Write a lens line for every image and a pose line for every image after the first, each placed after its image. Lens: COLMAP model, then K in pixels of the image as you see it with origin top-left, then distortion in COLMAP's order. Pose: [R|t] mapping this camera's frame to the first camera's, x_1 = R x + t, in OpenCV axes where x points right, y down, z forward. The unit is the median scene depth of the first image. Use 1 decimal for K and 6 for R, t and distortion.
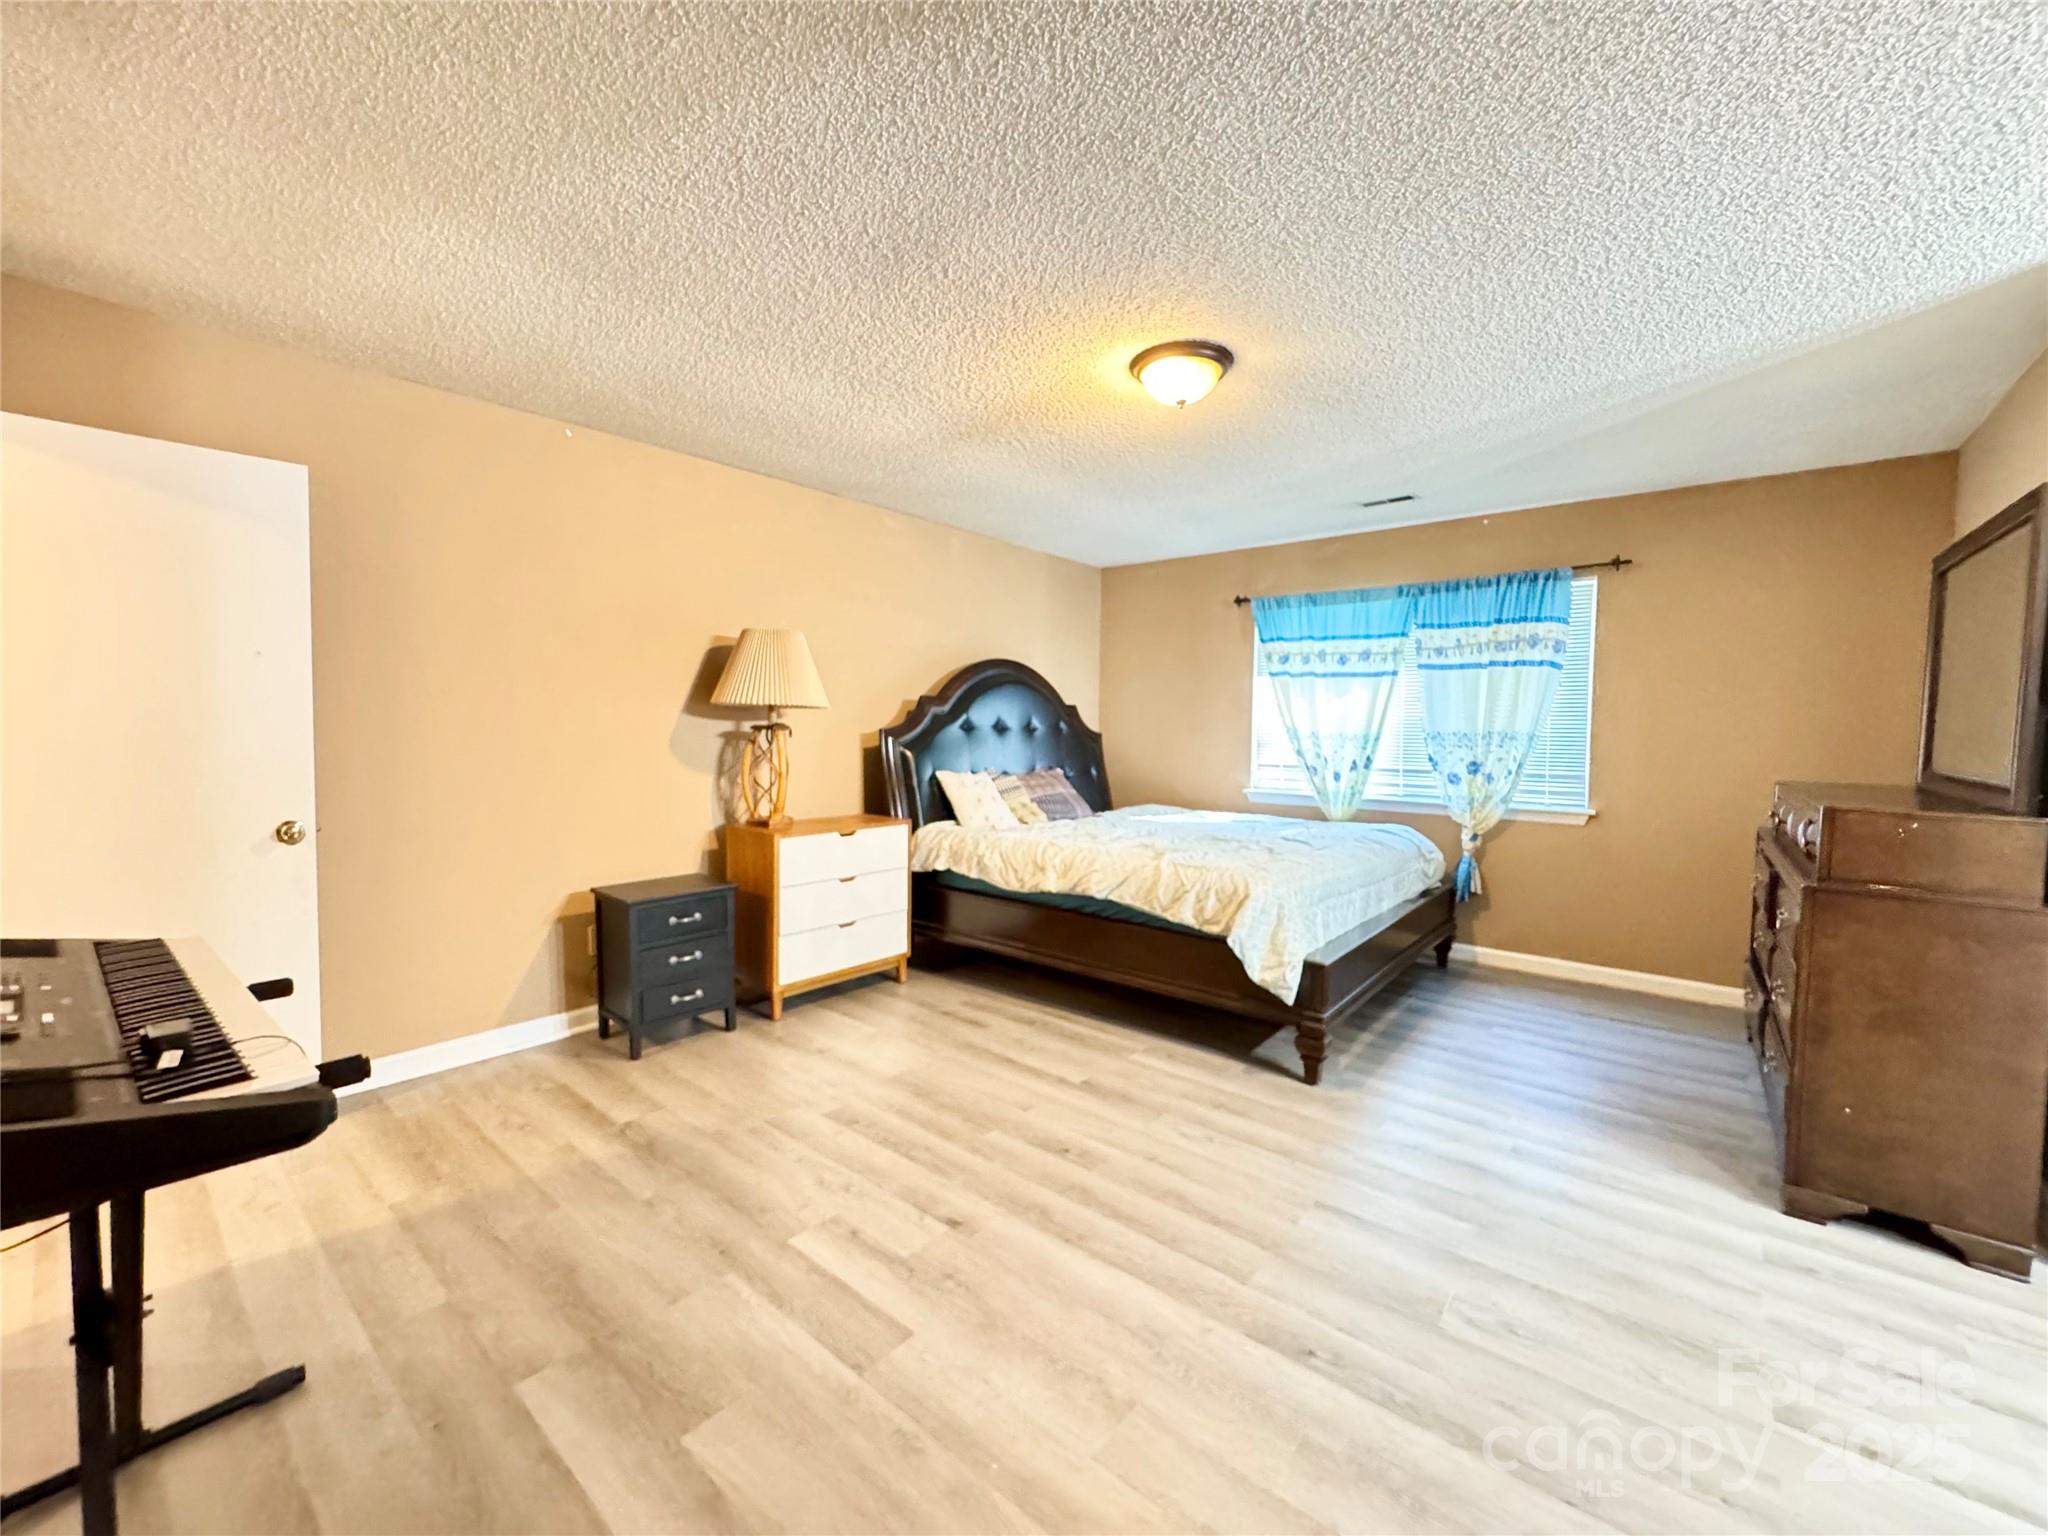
lens RADIAL K [[817.7, 0, 1016.5], [0, 817.7, 764.0], [0, 0, 1]] dist [-0.003337, 0.000524]
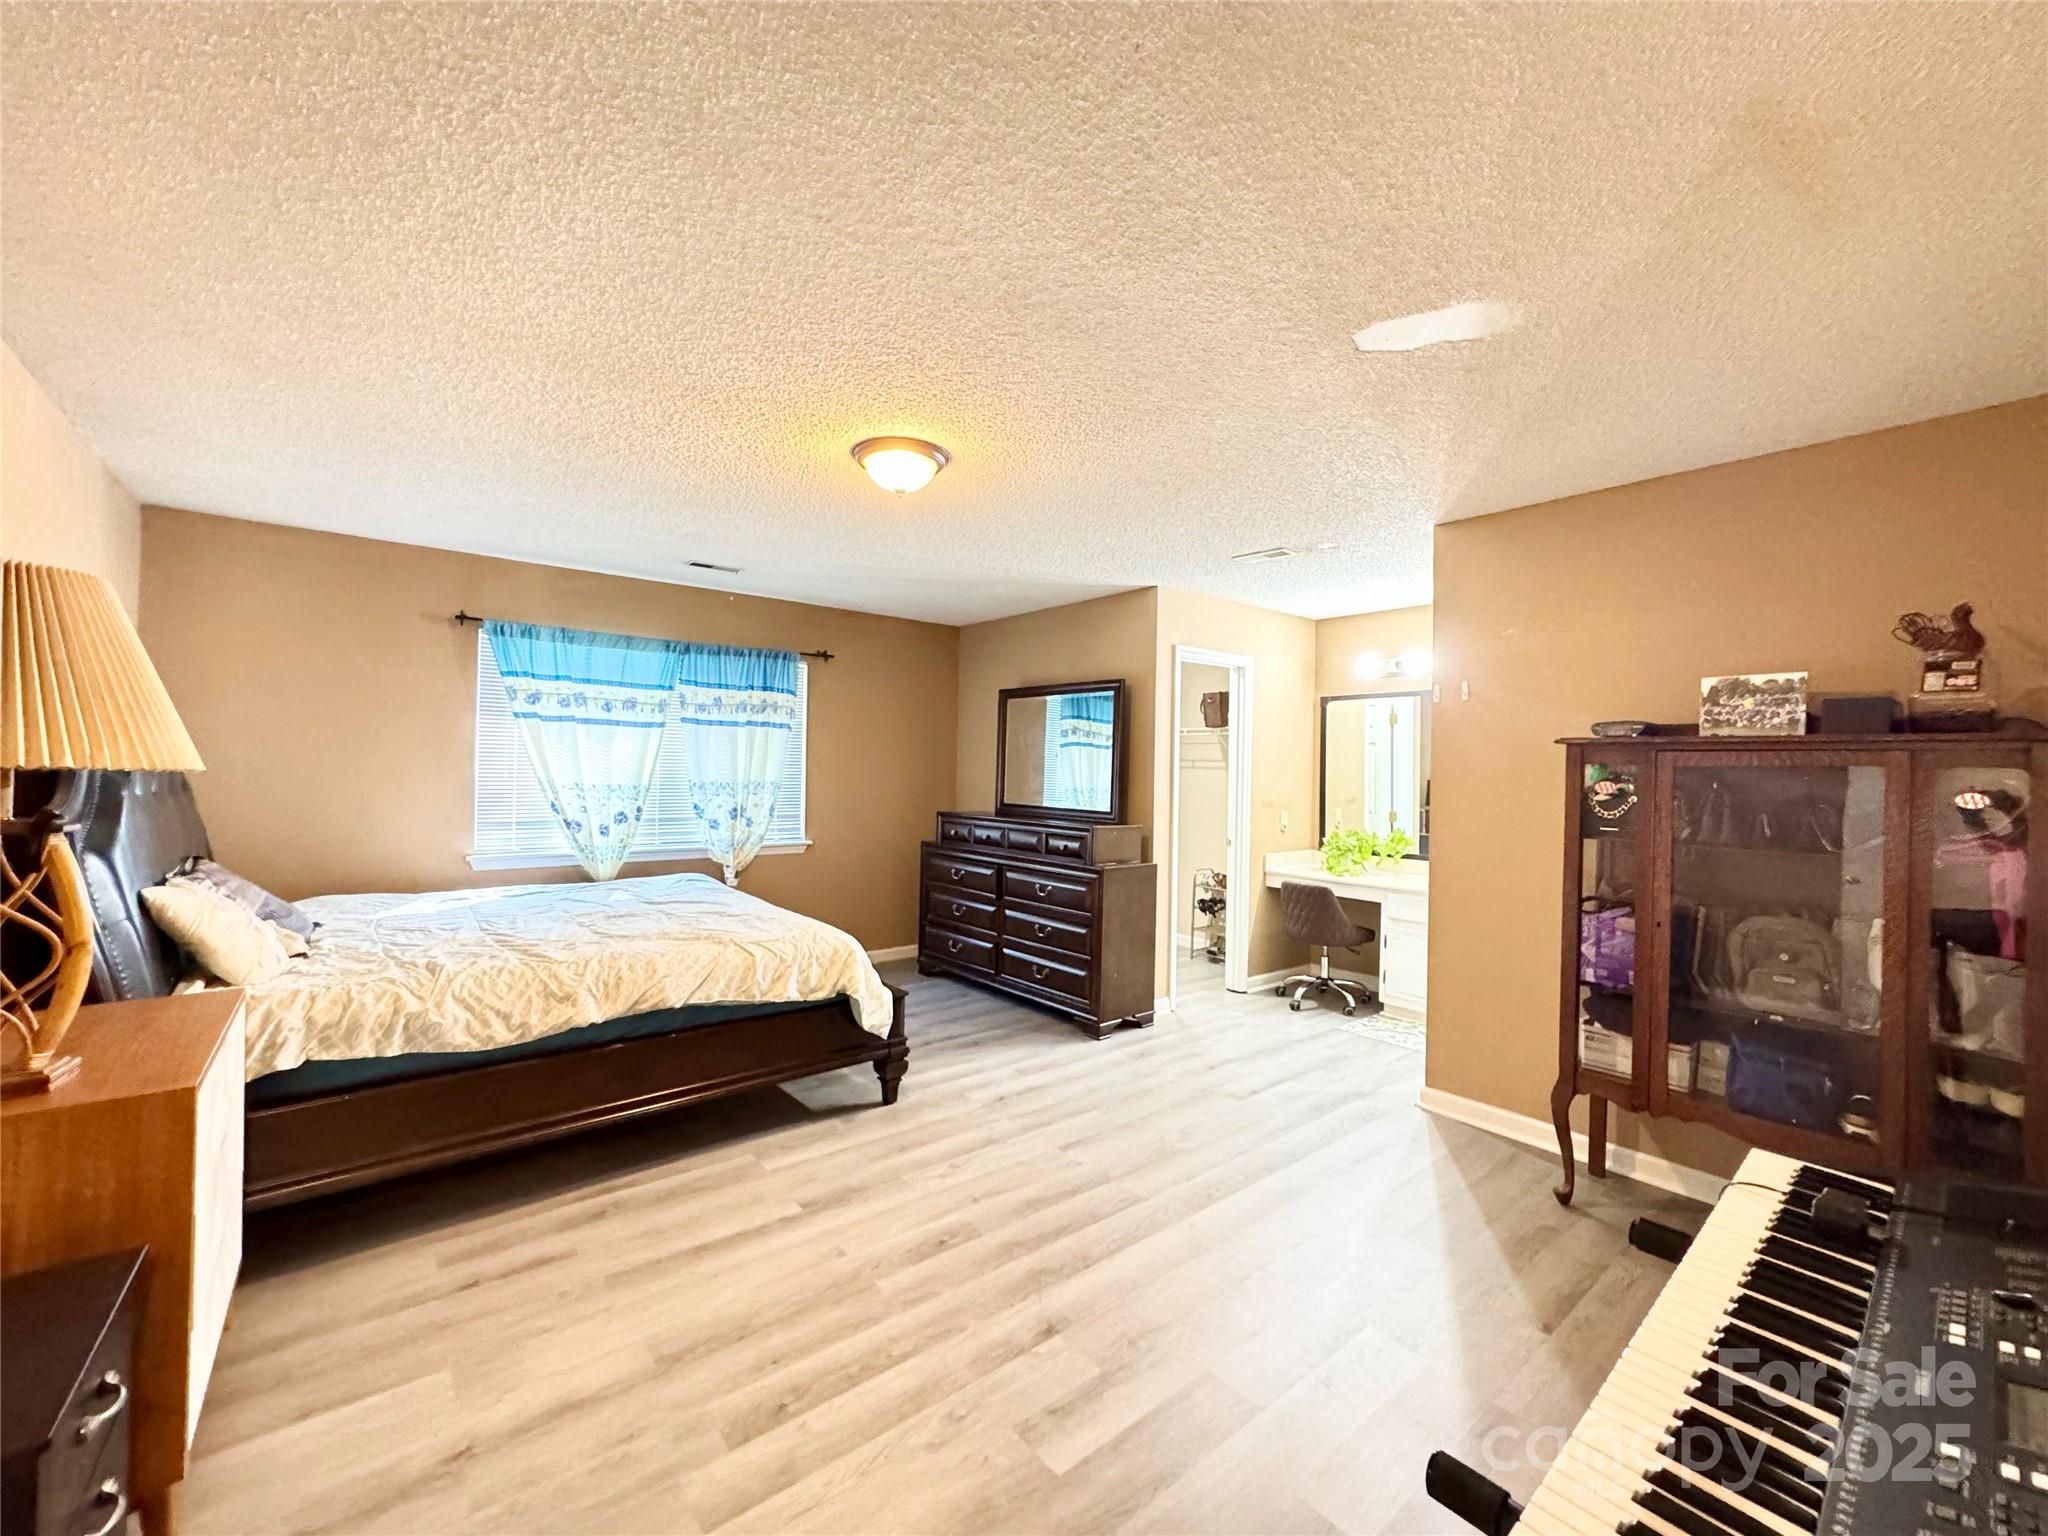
lens RADIAL K [[817.7, 0, 1028.4], [0, 817.7, 765.4], [0, 0, 1]] dist [-0.003337, 0.000524]
pose [[0.180753, -0.003527, 0.983522, -0.530136], [0.030305, 0.999539, -0.001986, -0.052128], [-0.983061, 0.030165, 0.180777, 0.431583]]
